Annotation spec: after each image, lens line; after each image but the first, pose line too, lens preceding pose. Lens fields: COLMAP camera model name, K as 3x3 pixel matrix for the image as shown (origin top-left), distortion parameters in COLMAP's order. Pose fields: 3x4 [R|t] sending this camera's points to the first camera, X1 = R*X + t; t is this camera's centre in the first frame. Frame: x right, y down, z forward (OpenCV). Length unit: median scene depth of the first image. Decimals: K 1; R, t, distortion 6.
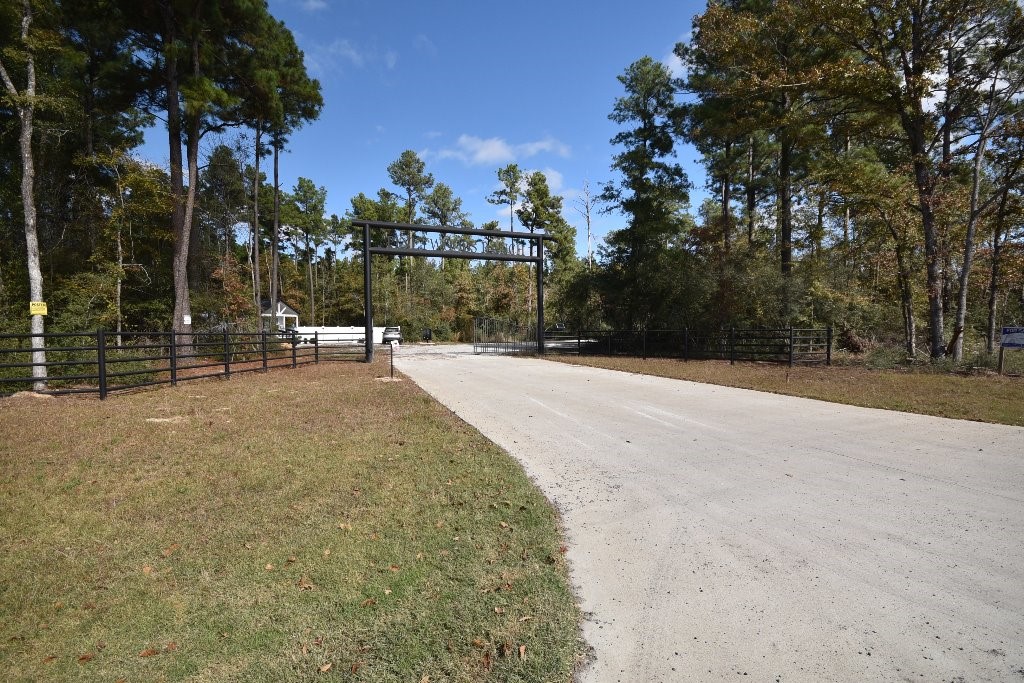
lens RADIAL K [[442.4, 0, 523.8], [0, 442.4, 339.7], [0, 0, 1]] dist [0.001211, 0.000139]
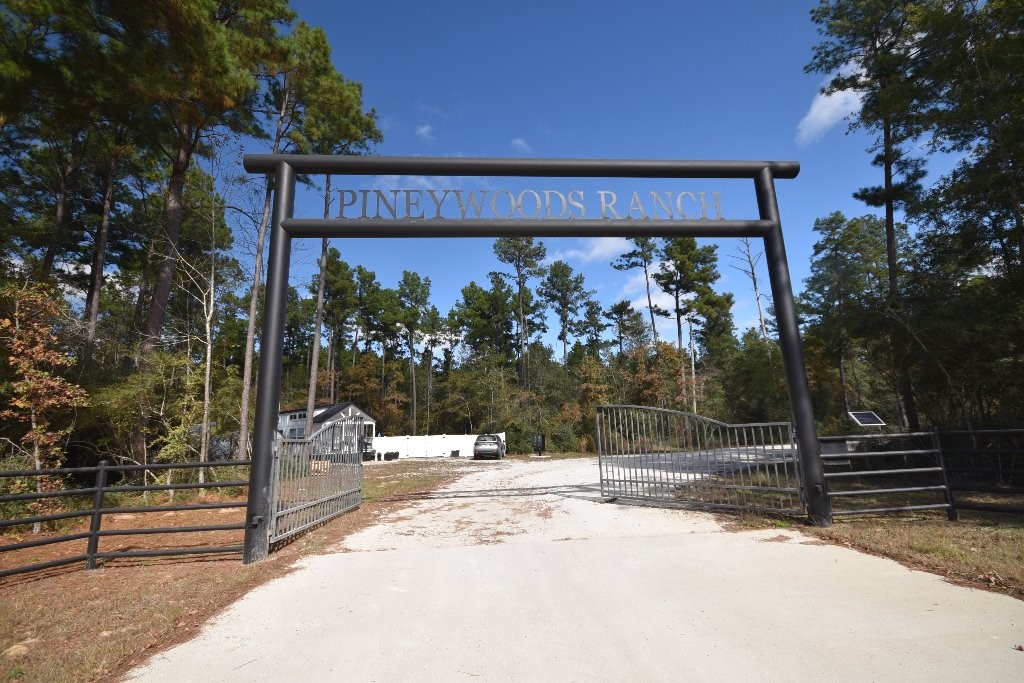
lens RADIAL K [[442.4, 0, 523.8], [0, 442.4, 339.7], [0, 0, 1]] dist [0.001211, 0.000139]
pose [[0.953034, -0.091980, -0.288557, -0.019209], [0.023802, 0.972567, -0.231402, -0.007297], [0.301925, 0.213666, 0.929079, 0.238188]]
